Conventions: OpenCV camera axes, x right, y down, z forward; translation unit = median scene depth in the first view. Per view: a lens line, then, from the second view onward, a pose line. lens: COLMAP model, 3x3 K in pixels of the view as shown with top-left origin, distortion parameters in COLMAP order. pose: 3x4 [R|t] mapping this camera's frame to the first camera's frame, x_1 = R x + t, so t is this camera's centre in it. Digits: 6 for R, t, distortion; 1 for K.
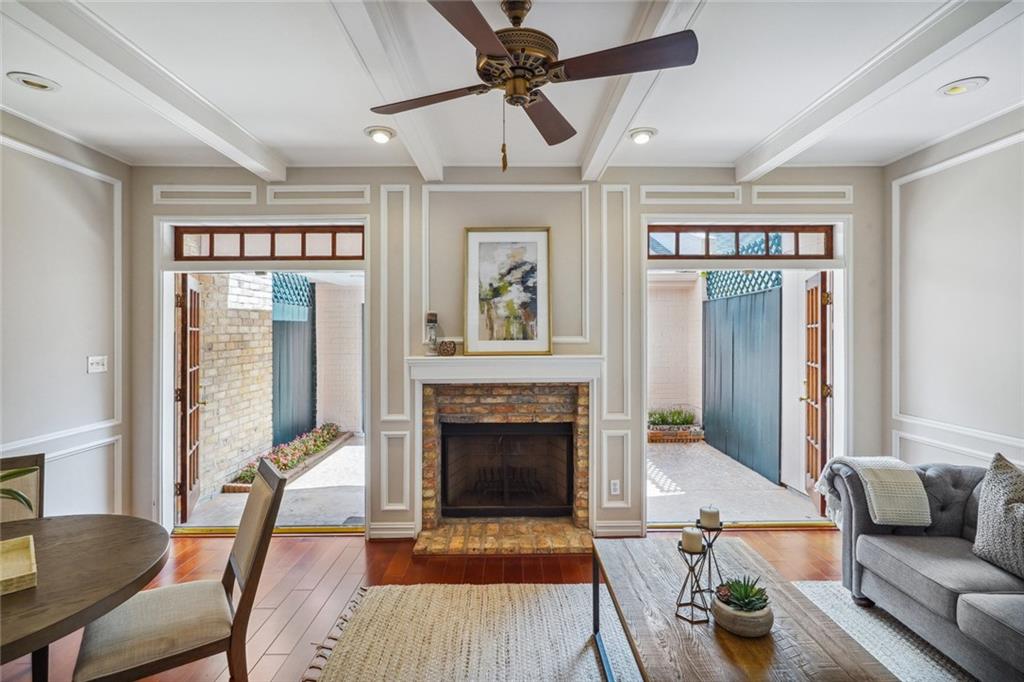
lens RADIAL K [[497.6, 0, 517.4], [0, 497.6, 330.1], [0, 0, 1]] dist [-0.003953, 0.003257]
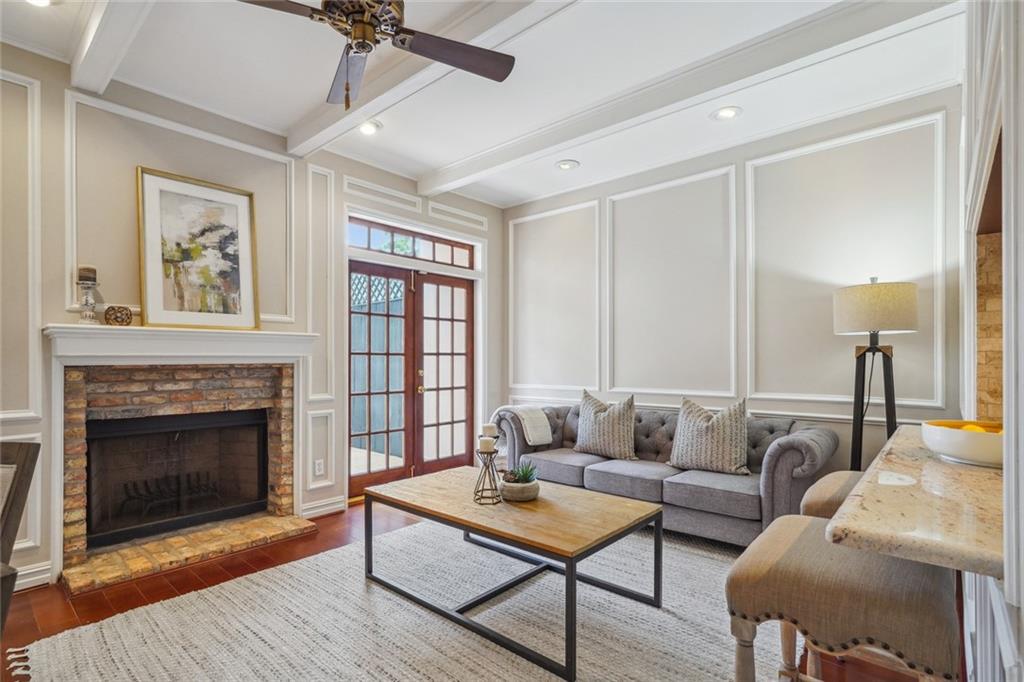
lens RADIAL K [[497.6, 0, 509.6], [0, 497.6, 362.0], [0, 0, 1]] dist [-0.003953, 0.003257]
pose [[0.673408, -0.000049, 0.739271, -0.290899], [-0.001995, 0.999996, 0.001883, 0.100613], [-0.739269, -0.002743, 0.673405, 0.038449]]
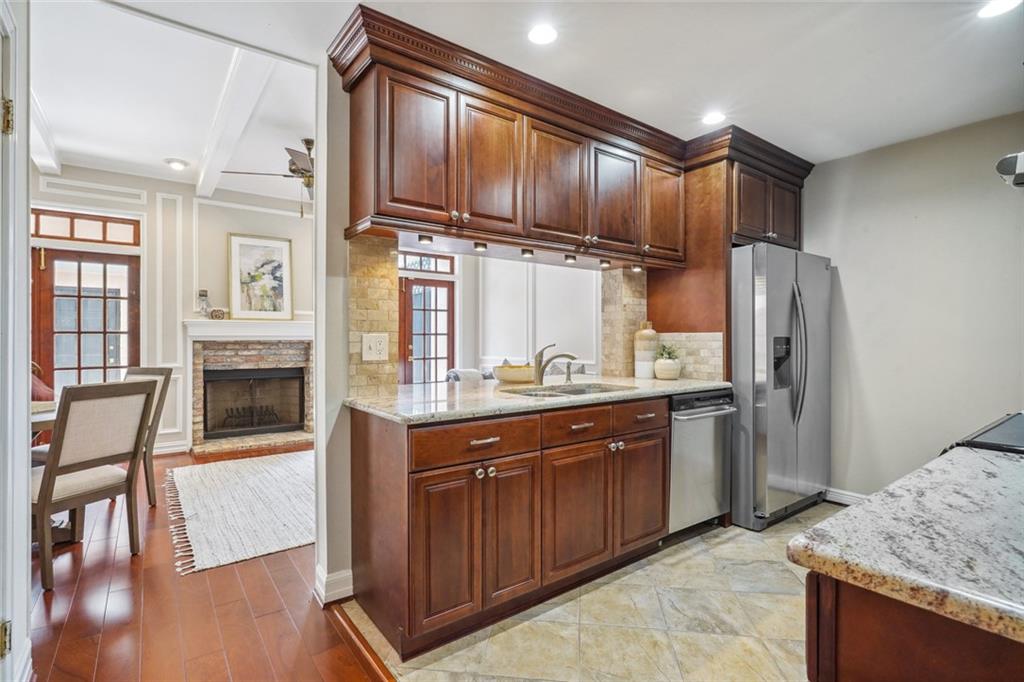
lens RADIAL K [[497.6, 0, 514.2], [0, 497.6, 343.6], [0, 0, 1]] dist [-0.003953, 0.003257]
pose [[0.808847, -0.000294, 0.588019, -0.283408], [-0.003842, 0.999976, 0.005785, 0.105463], [-0.588007, -0.006939, 0.808826, -0.658088]]
